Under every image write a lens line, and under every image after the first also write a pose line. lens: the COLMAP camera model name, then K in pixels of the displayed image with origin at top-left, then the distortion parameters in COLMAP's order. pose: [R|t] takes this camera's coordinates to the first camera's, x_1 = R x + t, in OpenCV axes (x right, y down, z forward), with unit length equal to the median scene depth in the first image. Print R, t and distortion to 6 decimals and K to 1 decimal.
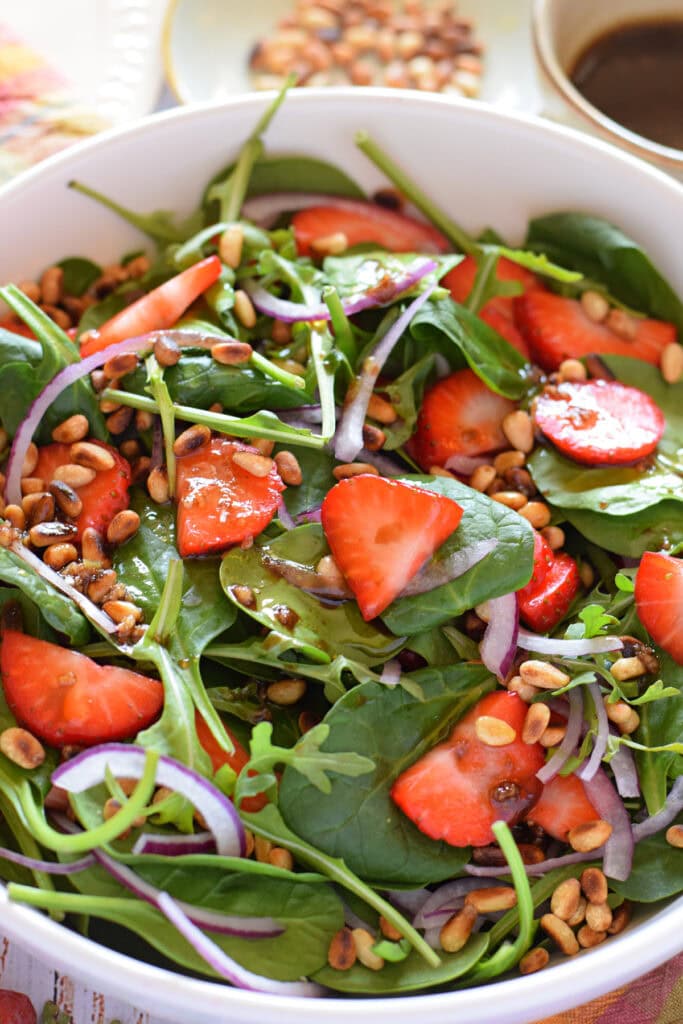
lens RADIAL K [[2501.2, 0, 341.5], [0, 2501.2, 512.0], [0, 0, 1]] dist [-0.175625, 0.323694]
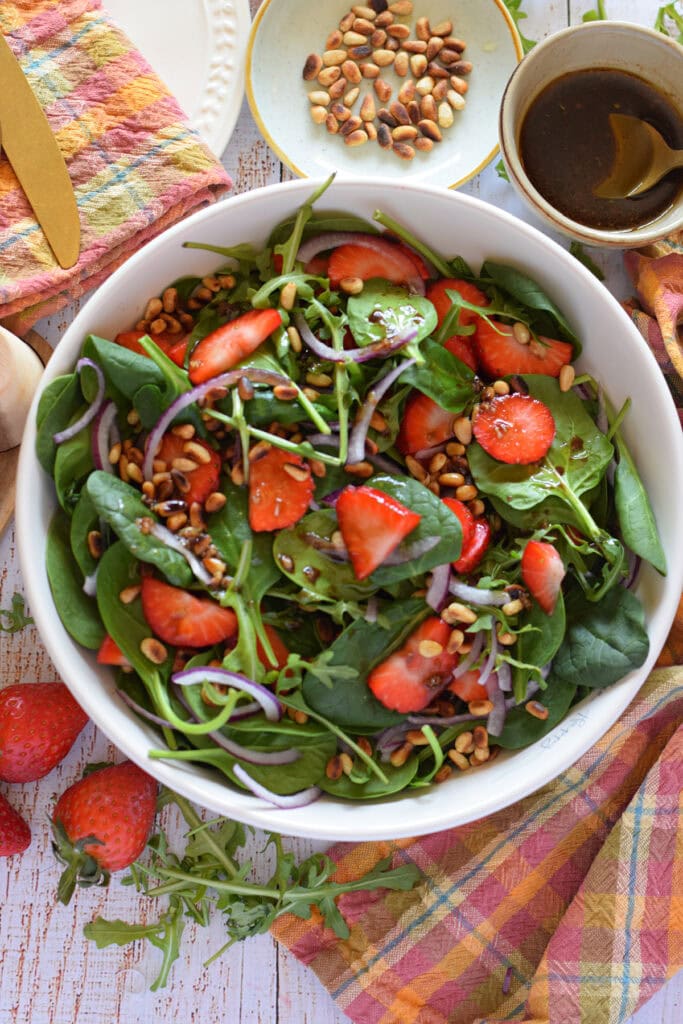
lens RADIAL K [[2362.3, 0, 341.5], [0, 2362.3, 512.0], [0, 0, 1]] dist [-0.137106, -0.044948]
pose [[0.998444, 0.055097, 0.008640, -0.017486], [-0.053423, 0.900410, 0.431751, -0.657574], [0.016009, -0.431540, 0.901952, -0.397816]]
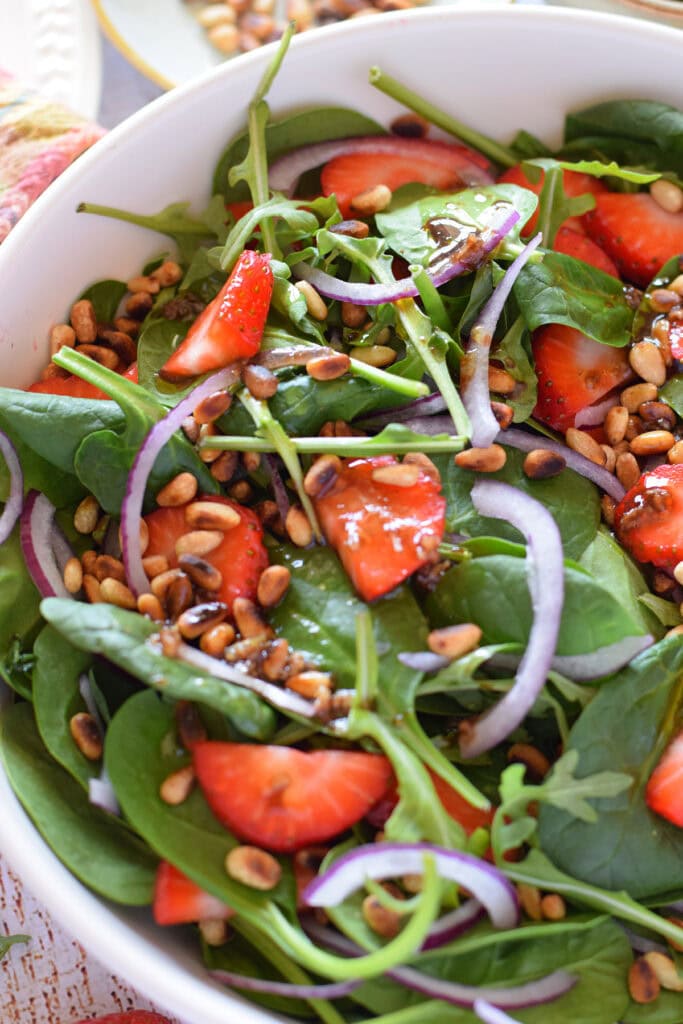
lens RADIAL K [[2501.2, 0, 341.5], [0, 2501.2, 512.0], [0, 0, 1]] dist [-0.175625, 0.323694]
pose [[0.961768, -0.255838, 0.097724, -0.143698], [0.239549, 0.958818, 0.152591, -0.151272], [-0.132738, -0.123347, 0.983446, 0.109828]]
